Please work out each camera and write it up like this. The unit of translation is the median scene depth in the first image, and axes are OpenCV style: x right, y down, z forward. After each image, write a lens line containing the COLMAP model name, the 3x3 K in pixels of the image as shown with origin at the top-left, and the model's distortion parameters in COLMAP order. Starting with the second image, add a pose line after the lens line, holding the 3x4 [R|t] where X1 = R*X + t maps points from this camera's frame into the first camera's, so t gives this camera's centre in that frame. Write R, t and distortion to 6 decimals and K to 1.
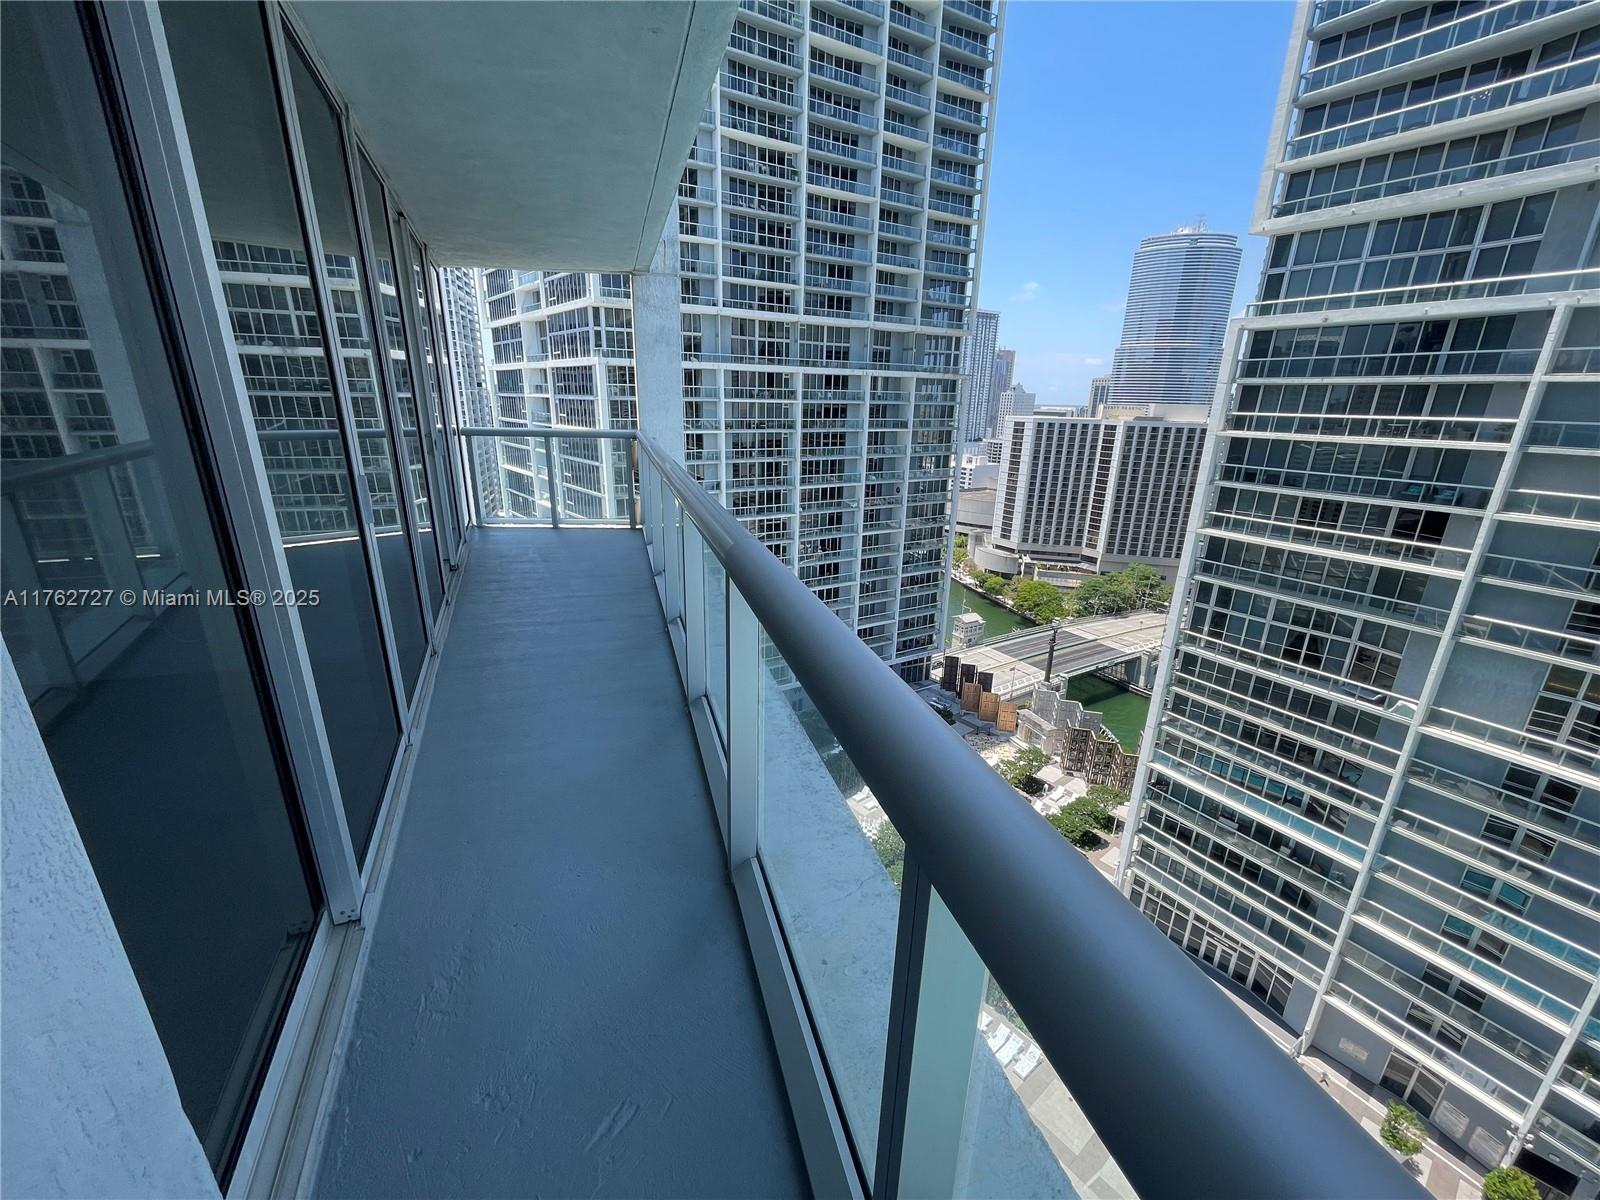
lens RADIAL K [[646.2, 0, 793.9], [0, 646.2, 605.5], [0, 0, 1]] dist [0.000396, 0.000204]
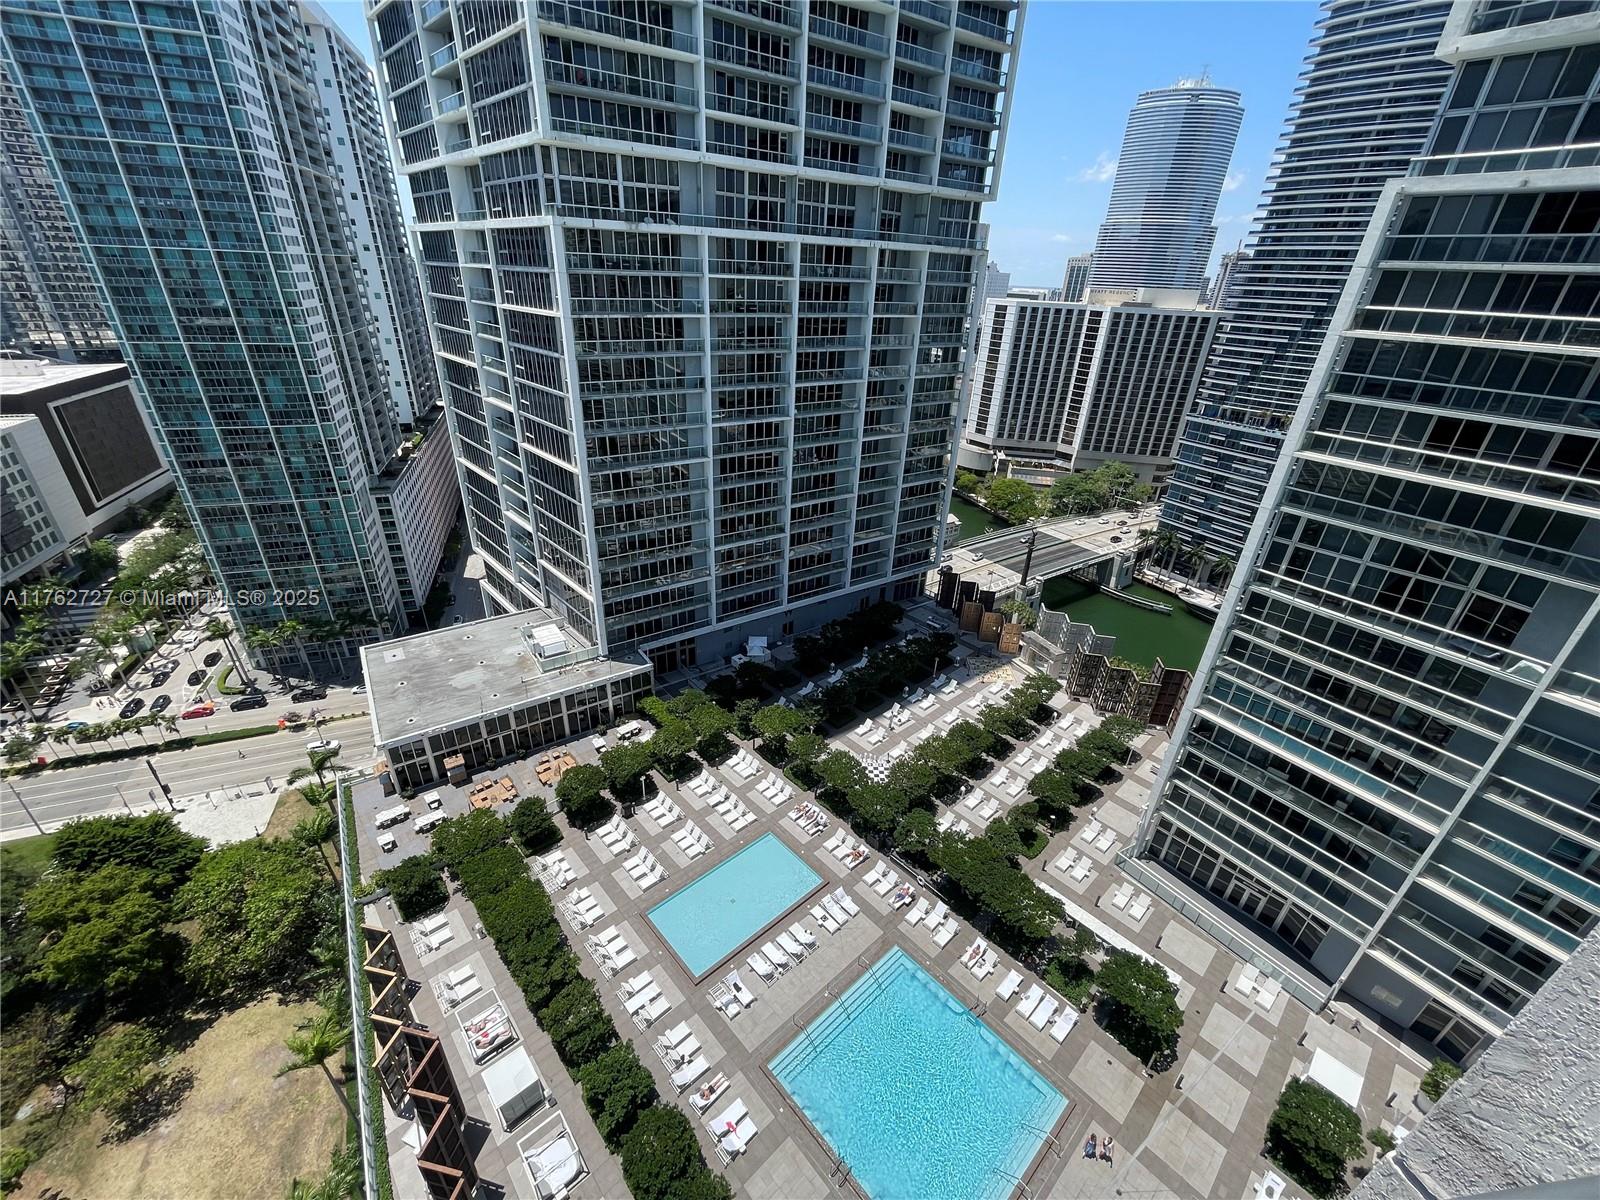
lens RADIAL K [[649.0, 0, 793.6], [0, 649.0, 604.4], [0, 0, 1]] dist [-0.011945, 0.010076]
pose [[0.998086, -0.010492, 0.060947, -0.050523], [0.000492, 0.986821, 0.161817, -0.035283], [-0.061841, -0.161478, 0.984937, 0.104454]]
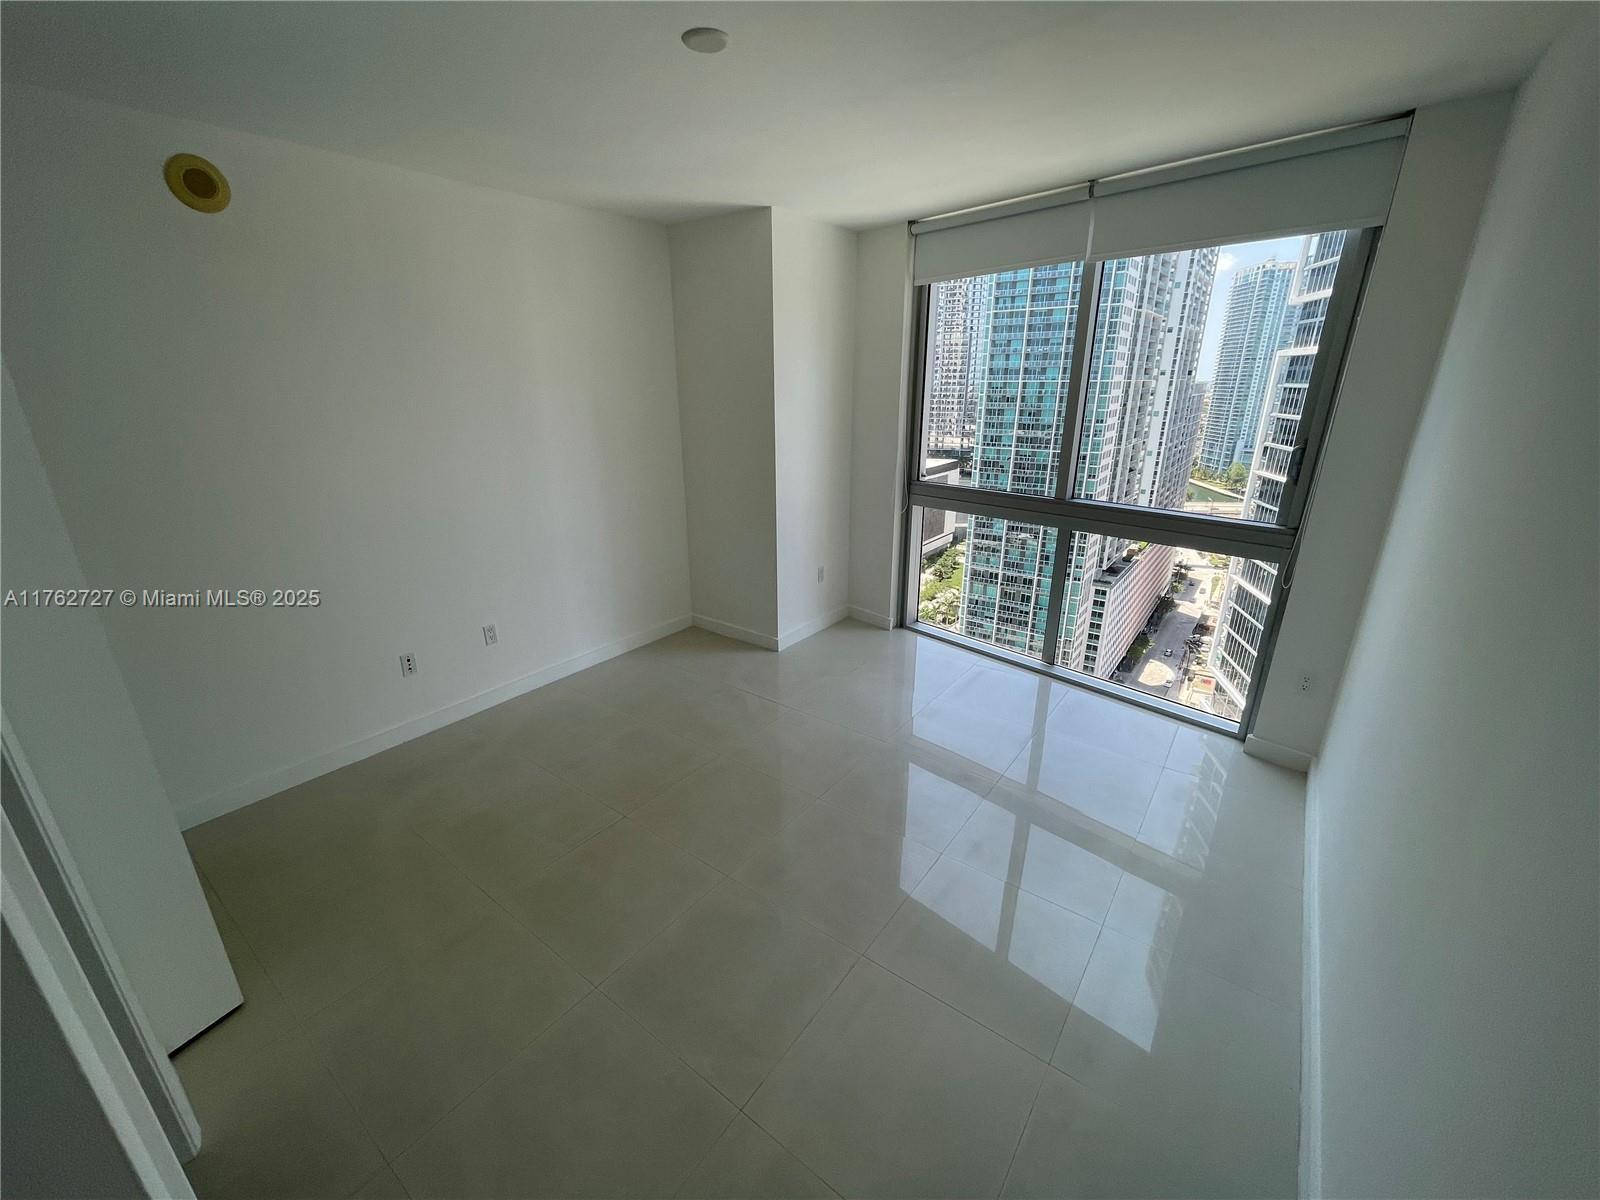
lens RADIAL K [[649.1, 0, 798.1], [0, 649.1, 603.4], [0, 0, 1]] dist [-0.003236, 0.000093]
pose [[0.614844, 0.236973, -0.752204, -0.182860], [-0.227329, 0.966558, 0.118686, -0.021674], [0.755175, 0.098024, 0.648153, 0.039038]]
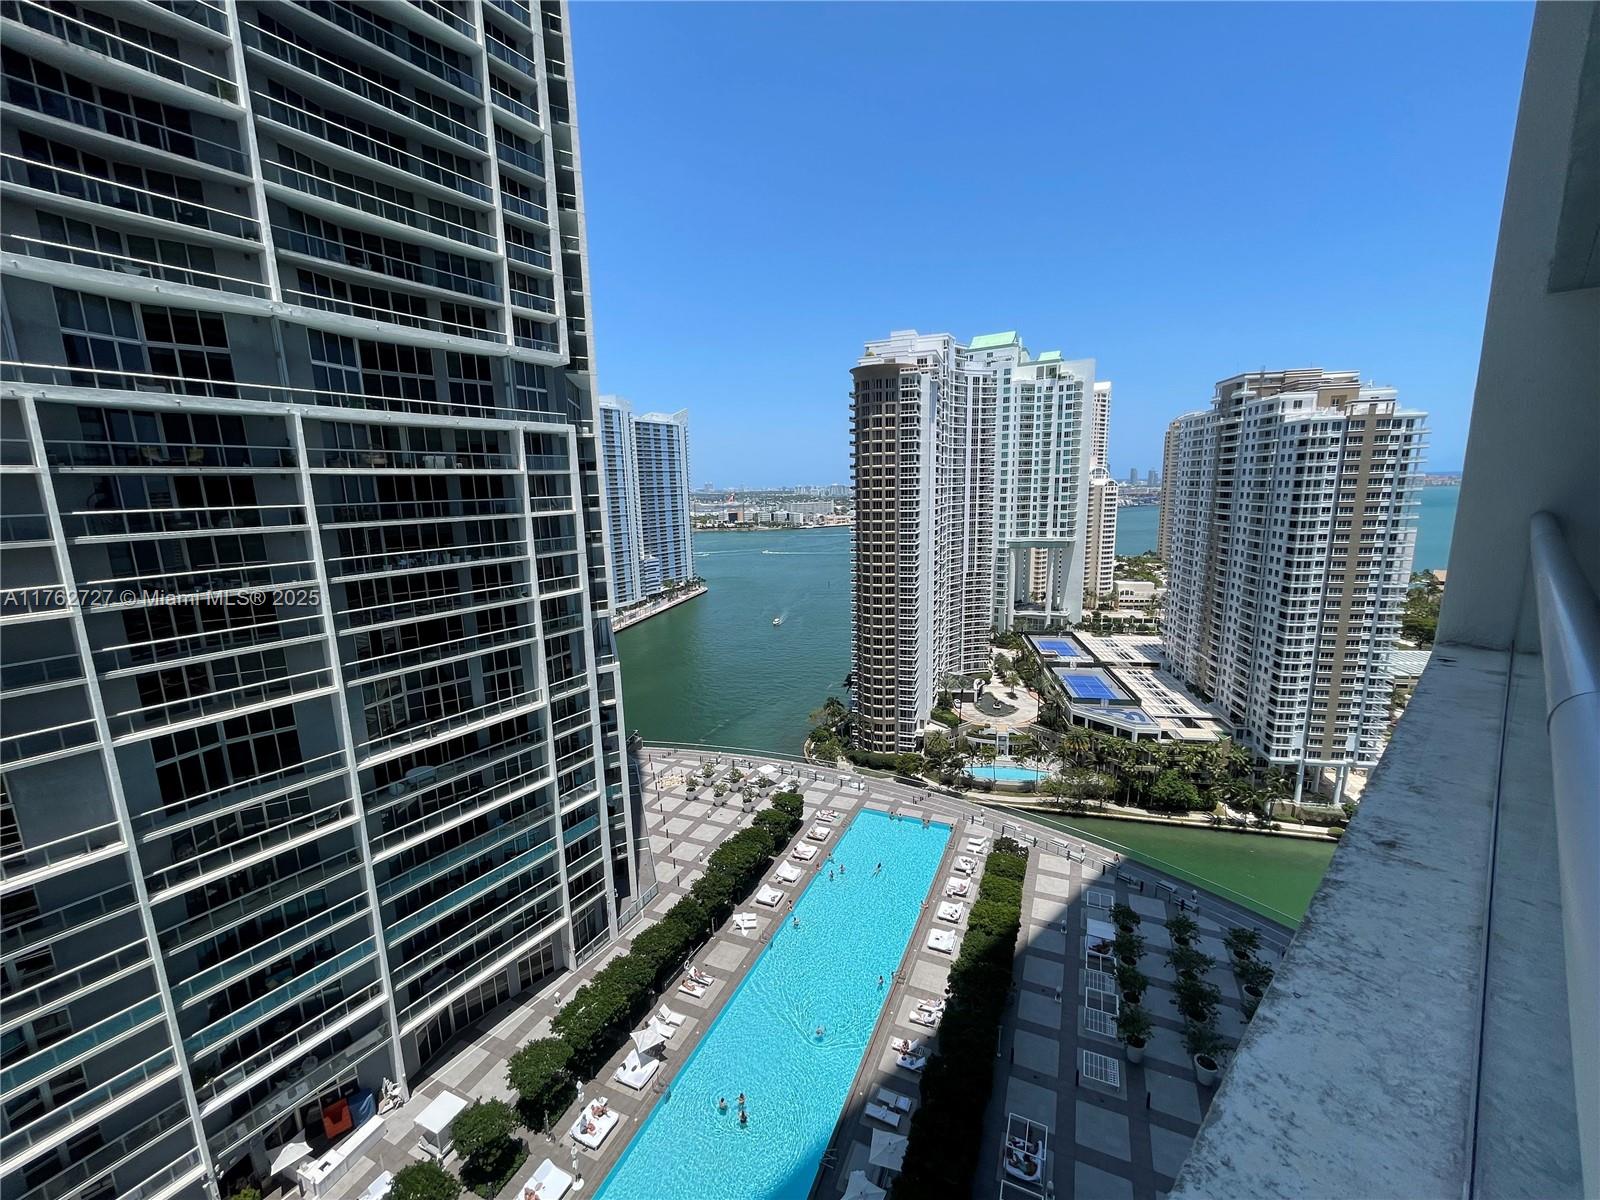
lens RADIAL K [[646.6, 0, 793.9], [0, 646.6, 605.8], [0, 0, 1]] dist [-0.004600, 0.000597]
pose [[-0.451083, -0.172270, 0.875698, -0.019329], [0.291980, 0.898714, 0.327201, -0.031316], [-0.843369, 0.403281, -0.355095, 0.097746]]
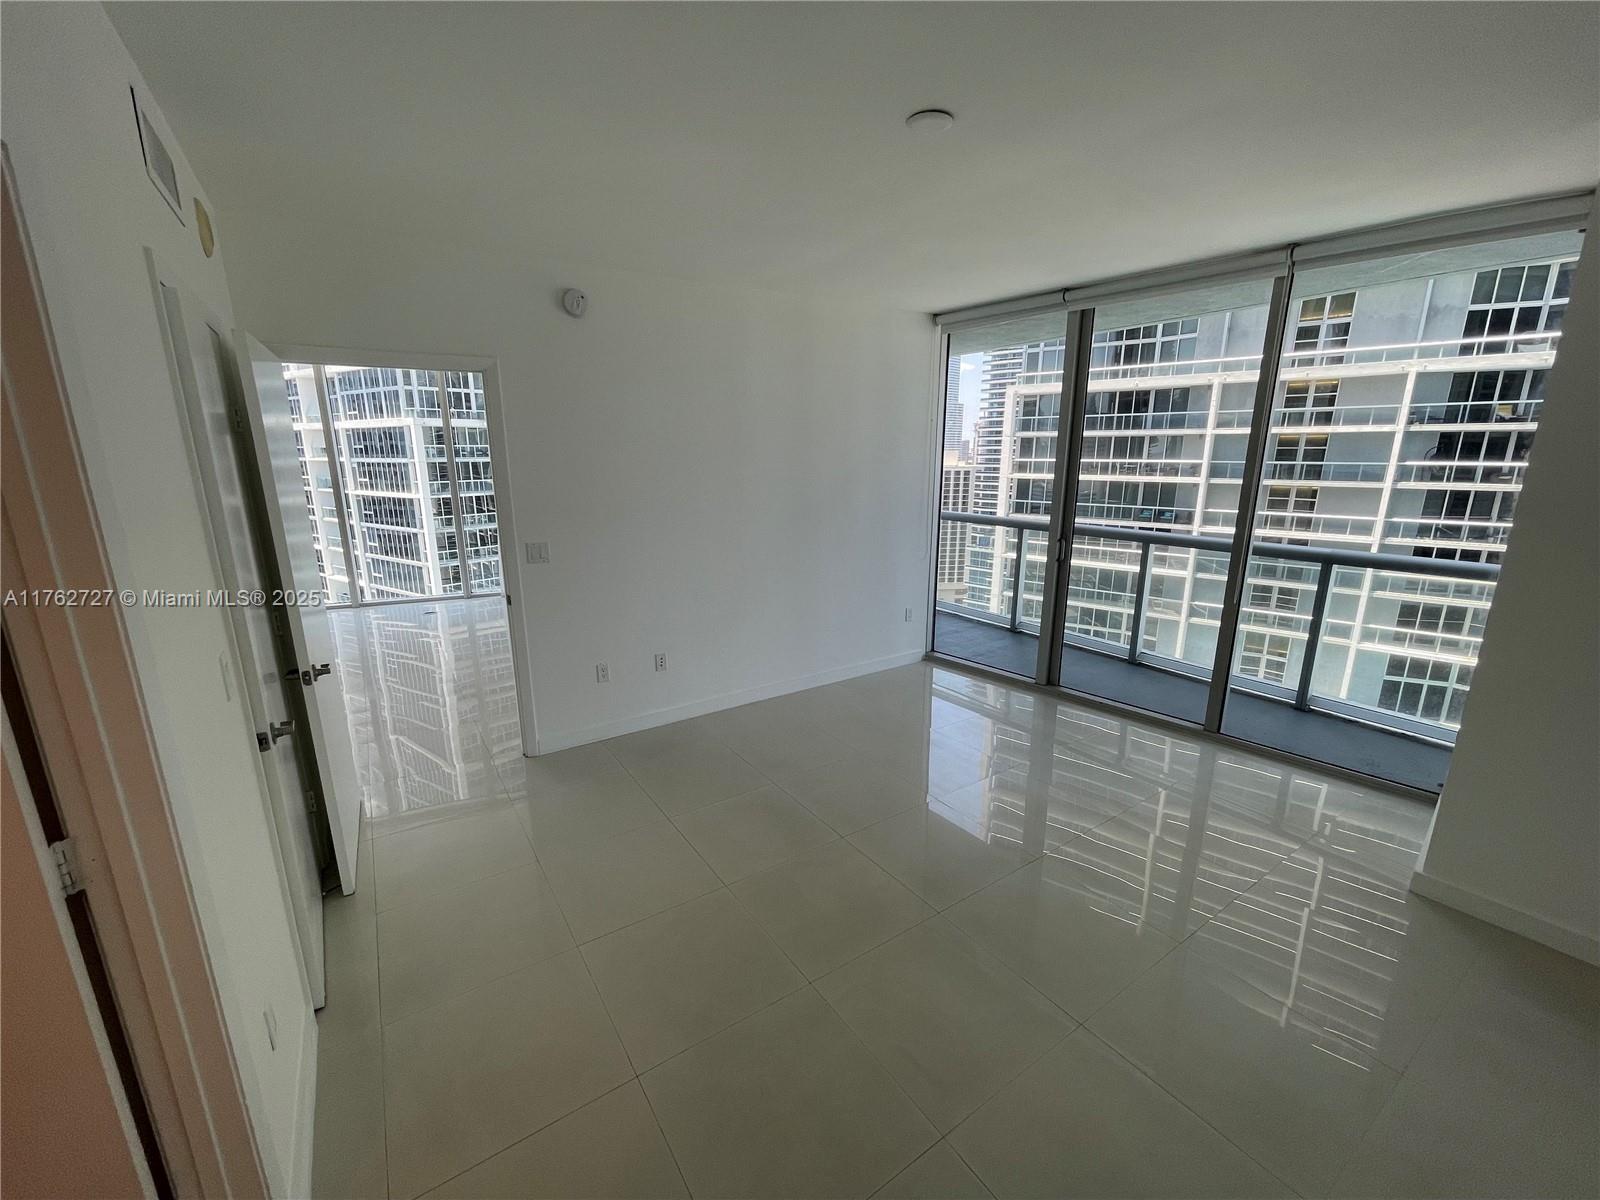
lens RADIAL K [[646.2, 0, 793.9], [0, 646.2, 605.5], [0, 0, 1]] dist [0.000396, 0.000204]
pose [[0.948629, -0.093754, 0.302179, -0.073026], [0.116004, 0.991640, -0.056507, 0.000314], [-0.294356, 0.088659, 0.951575, -0.018557]]
